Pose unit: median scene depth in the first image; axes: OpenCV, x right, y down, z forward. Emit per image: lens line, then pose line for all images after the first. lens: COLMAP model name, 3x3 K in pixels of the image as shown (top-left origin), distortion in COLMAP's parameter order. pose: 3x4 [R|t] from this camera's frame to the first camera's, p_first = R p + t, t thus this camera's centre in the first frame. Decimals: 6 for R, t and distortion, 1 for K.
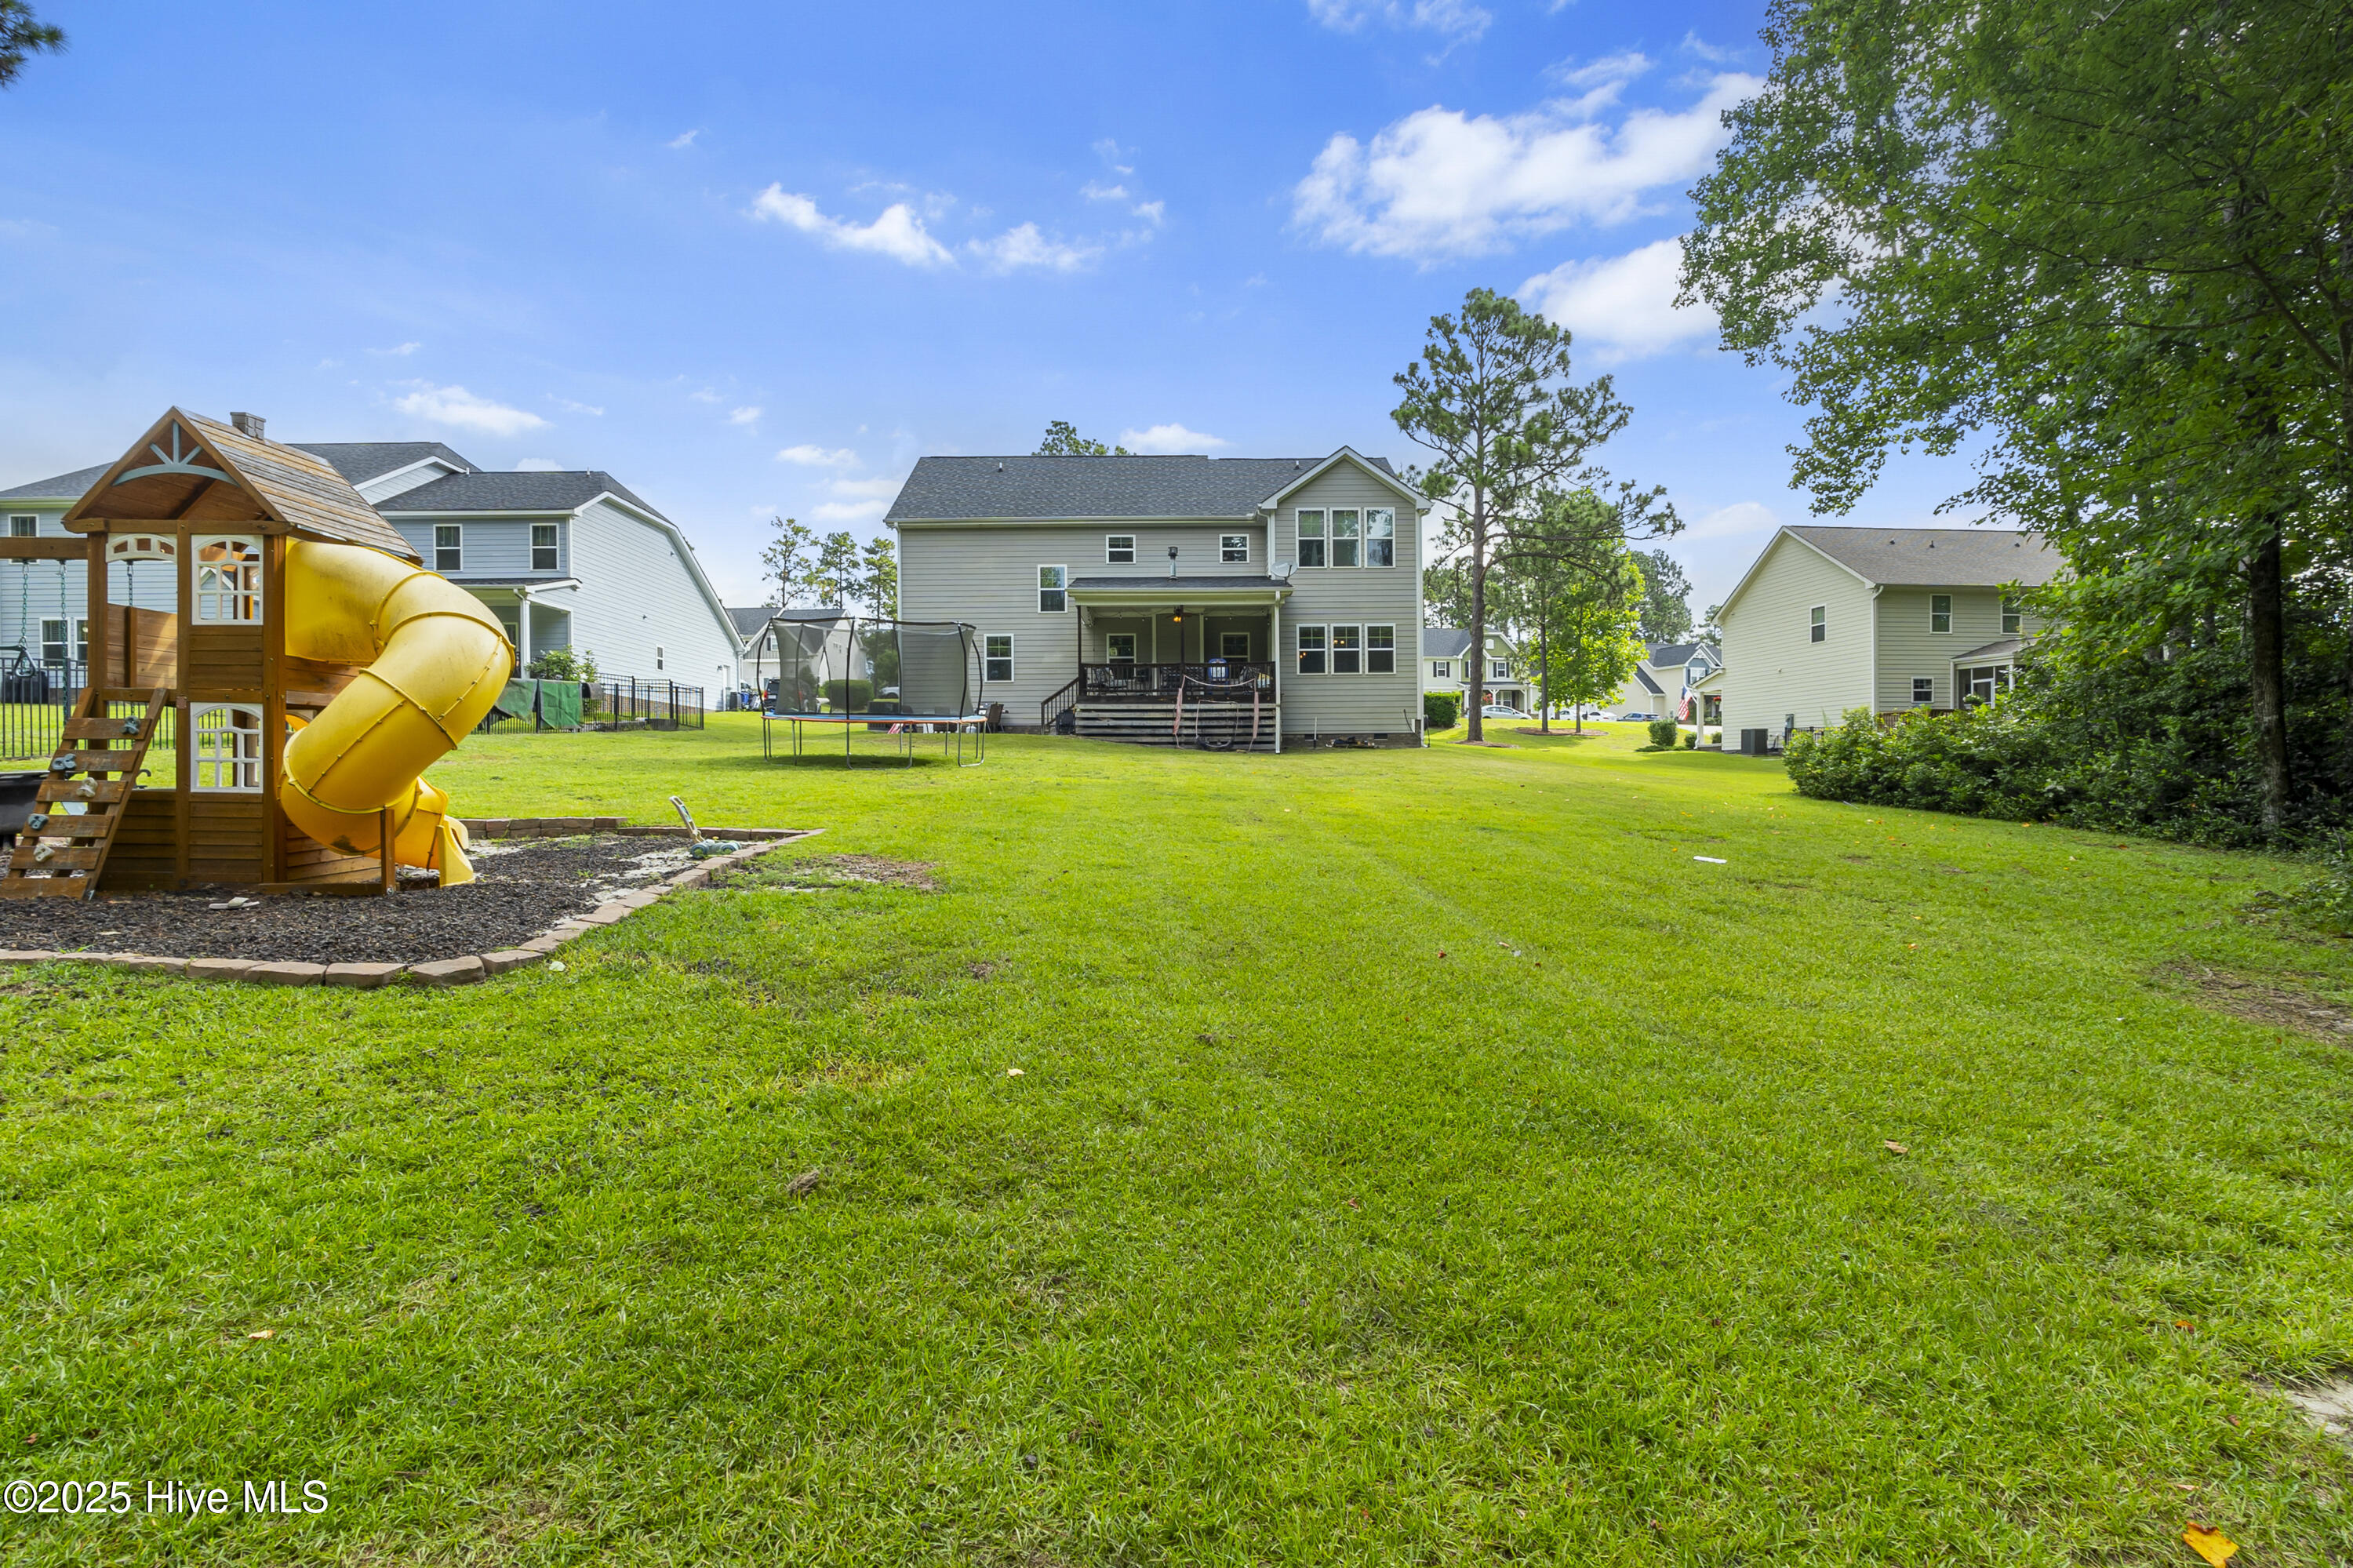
lens RADIAL K [[1078.4, 0, 1176.5], [0, 1078.4, 784.0], [0, 0, 1]] dist [0.000298, -0.000216]
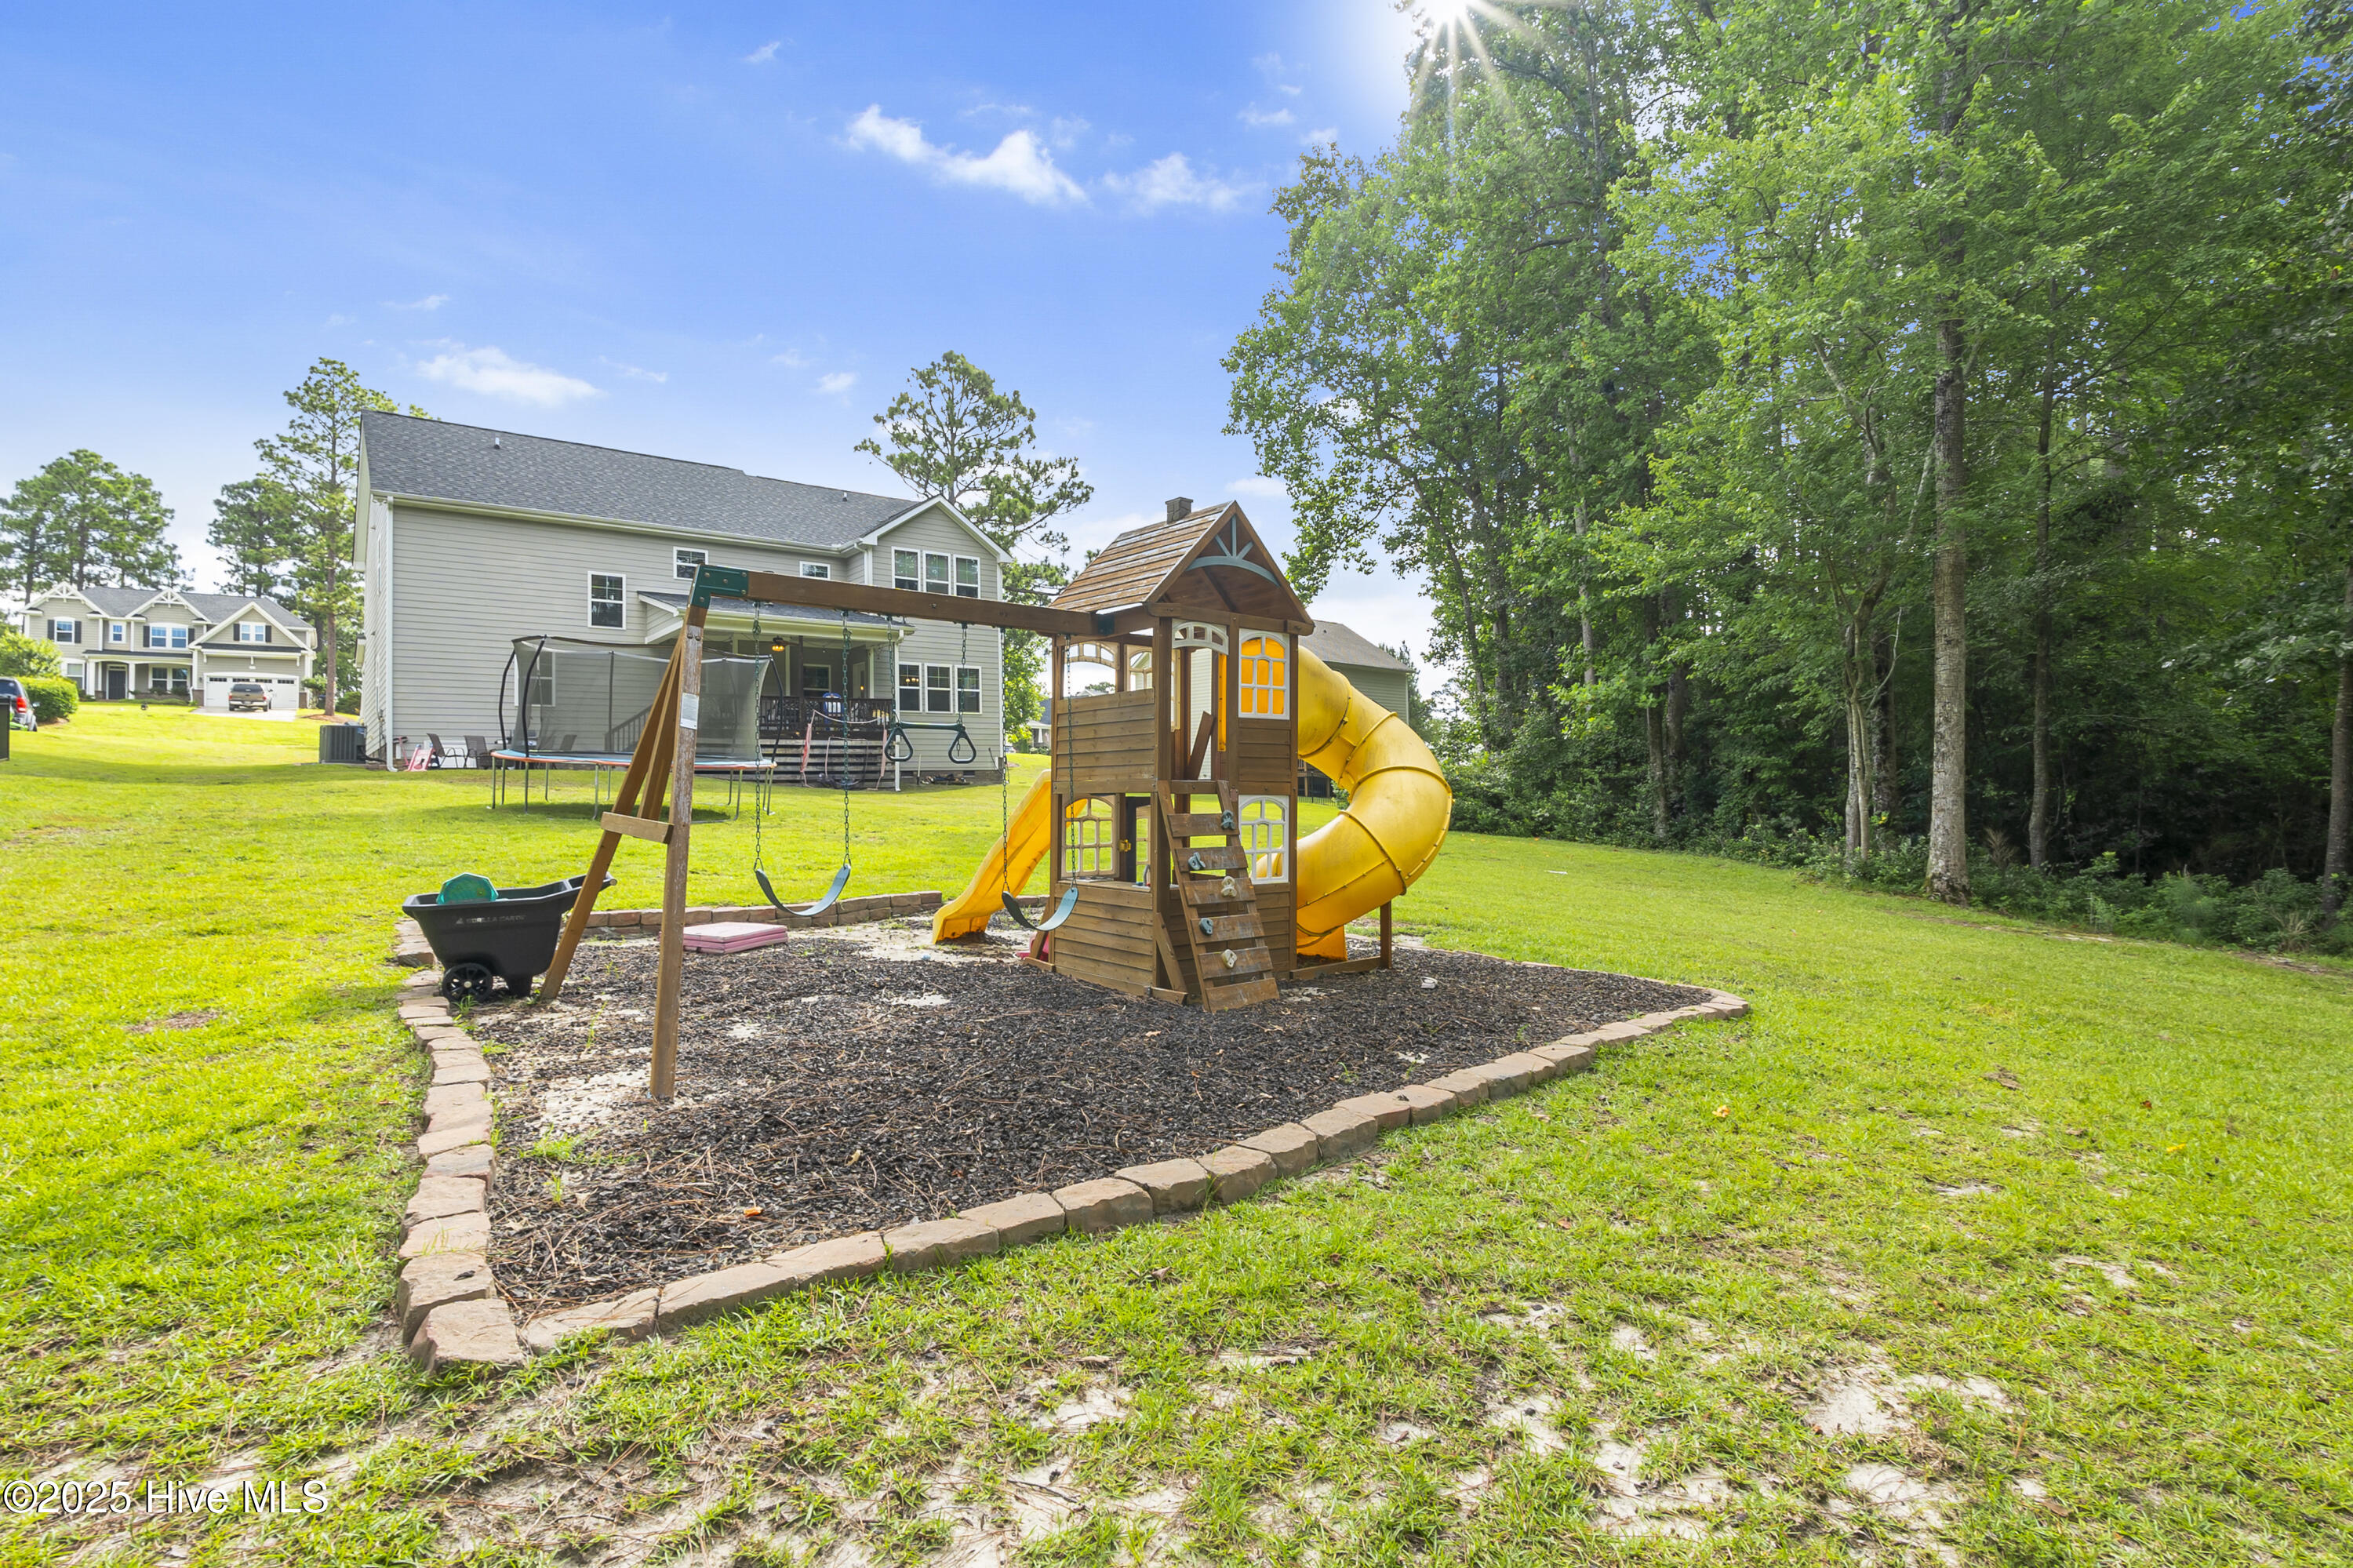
lens RADIAL K [[1086.9, 0, 1170.3], [0, 1086.9, 775.2], [0, 0, 1]] dist [-0.004555, -0.000517]
pose [[0.789836, 0.000974, 0.613317, -0.312355], [0.017583, 0.999552, -0.024231, -0.013359], [-0.613065, 0.029922, 0.789465, 0.046206]]
